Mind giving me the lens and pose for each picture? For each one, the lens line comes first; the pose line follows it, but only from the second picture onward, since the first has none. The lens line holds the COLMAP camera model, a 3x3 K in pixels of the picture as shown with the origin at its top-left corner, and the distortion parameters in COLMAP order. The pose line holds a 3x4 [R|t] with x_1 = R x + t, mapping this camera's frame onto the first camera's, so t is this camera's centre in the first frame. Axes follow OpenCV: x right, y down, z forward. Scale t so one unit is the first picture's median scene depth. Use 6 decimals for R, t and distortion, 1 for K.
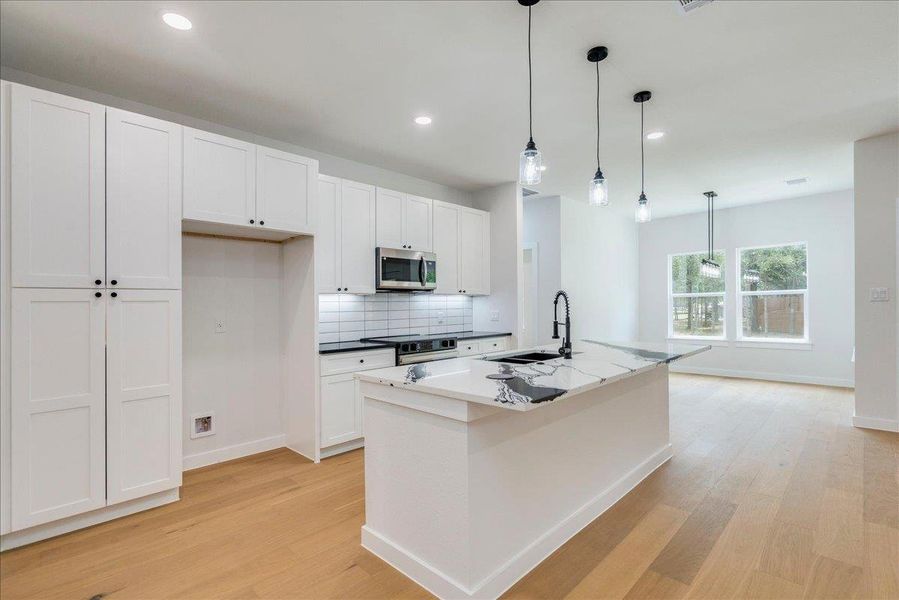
lens RADIAL K [[416.8, 0, 453.1], [0, 416.8, 303.9], [0, 0, 1]] dist [-0.007299, 0.001529]
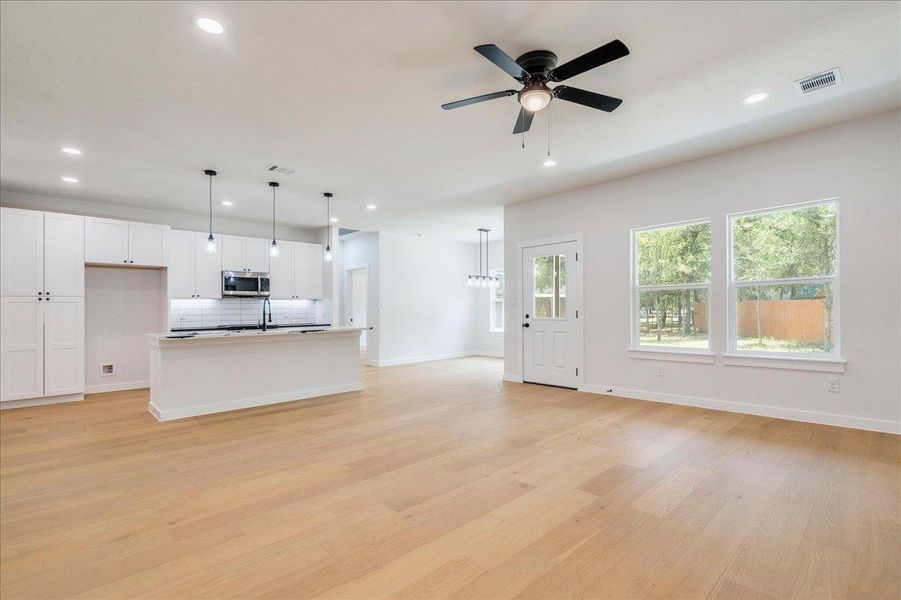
lens RADIAL K [[417.8, 0, 456.5], [0, 417.8, 308.6], [0, 0, 1]] dist [-0.007299, 0.001529]
pose [[0.999740, 0.008893, -0.021001, 0.771988], [-0.008740, 0.999935, 0.007349, -0.003962], [0.021065, -0.007163, 0.999752, -0.636528]]
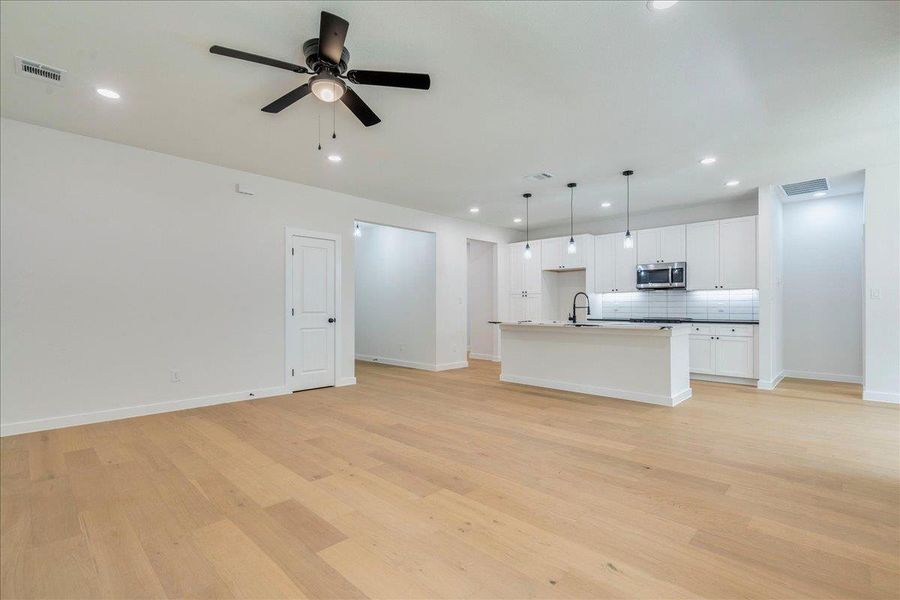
lens RADIAL K [[417.3, 0, 455.2], [0, 417.3, 303.8], [0, 0, 1]] dist [-0.007299, 0.001529]
pose [[0.020605, 0.016707, -0.999648, 1.508977], [0.012336, 0.999780, 0.016963, -0.012328], [0.999712, -0.012681, 0.020395, 0.192056]]
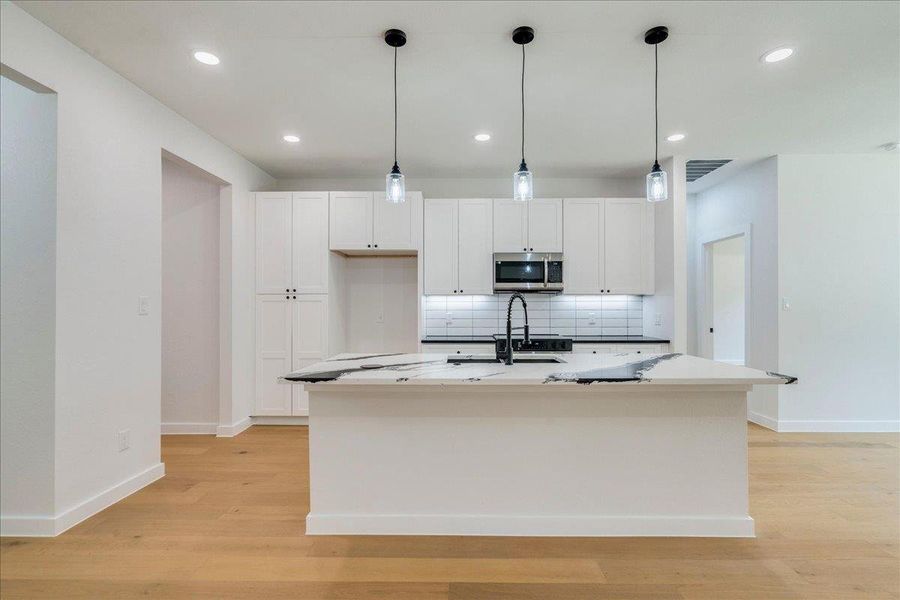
lens RADIAL K [[417.3, 0, 455.0], [0, 417.3, 304.1], [0, 0, 1]] dist [-0.007299, 0.001529]
pose [[0.691785, 0.013965, -0.721969, 0.536628], [-0.007893, 0.999899, 0.011778, -0.011255], [0.722061, -0.002450, 0.691825, 0.149687]]
